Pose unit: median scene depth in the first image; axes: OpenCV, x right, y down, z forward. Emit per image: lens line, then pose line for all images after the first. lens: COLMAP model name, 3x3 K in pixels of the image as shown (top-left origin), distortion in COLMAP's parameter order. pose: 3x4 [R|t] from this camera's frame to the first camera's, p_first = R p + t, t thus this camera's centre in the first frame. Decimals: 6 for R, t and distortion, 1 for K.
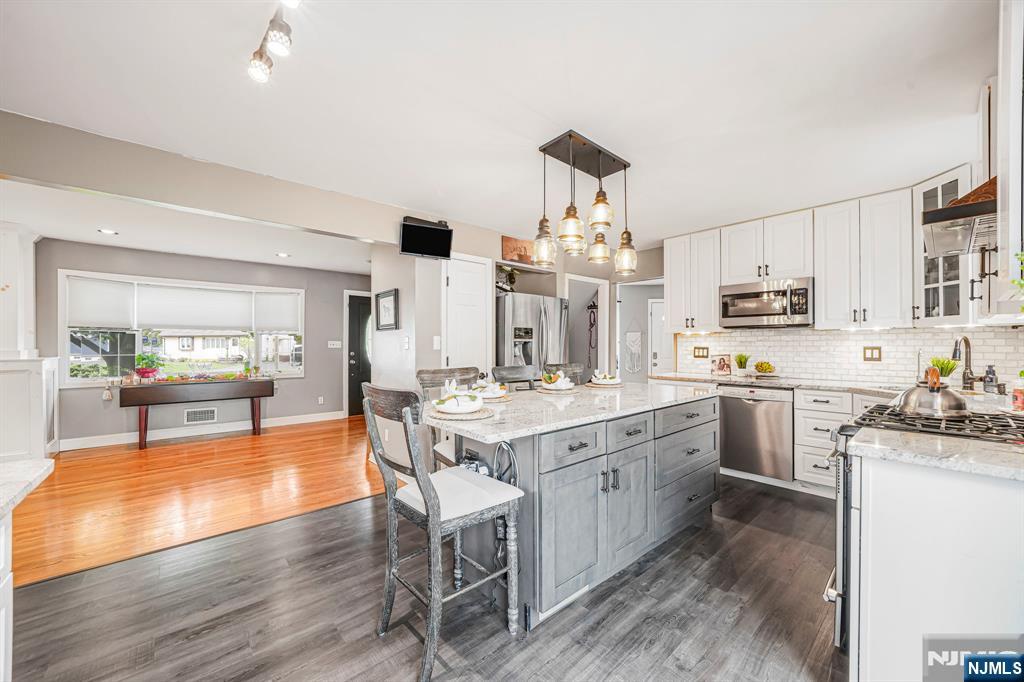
lens RADIAL K [[401.9, 0, 512.0], [0, 401.9, 341.0], [0, 0, 1]] dist [0.000638, 0.000214]
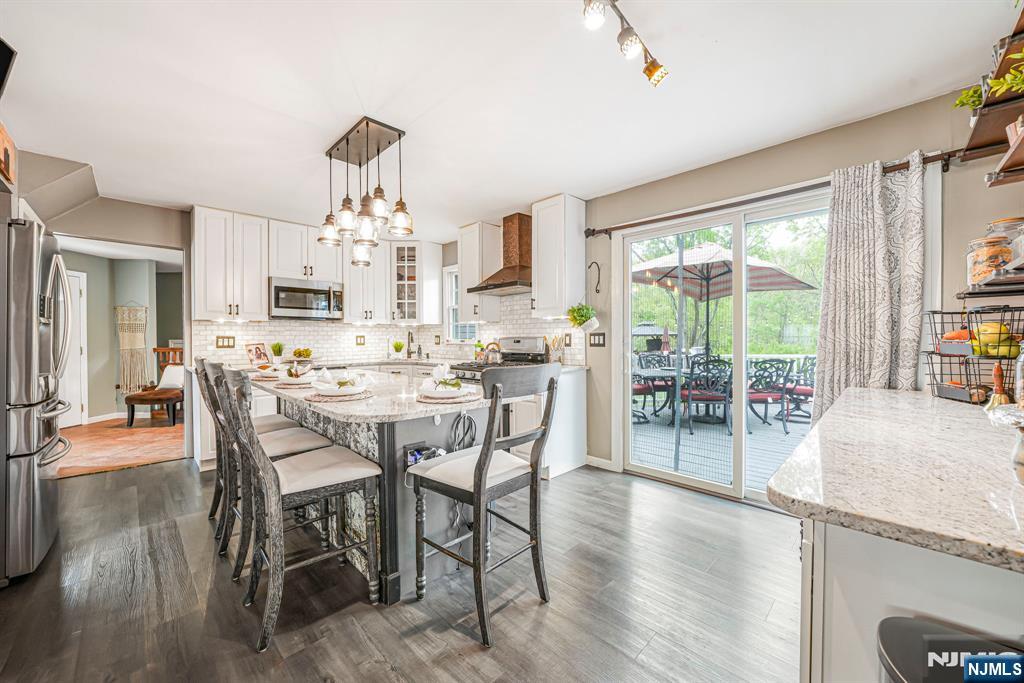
lens RADIAL K [[401.9, 0, 512.0], [0, 401.9, 341.5], [0, 0, 1]] dist [0.000638, 0.000214]
pose [[-0.058502, -0.012477, 0.998209, -0.549656], [-0.009589, 0.999883, 0.011936, 0.010852], [-0.998241, -0.008873, -0.058615, 0.447931]]
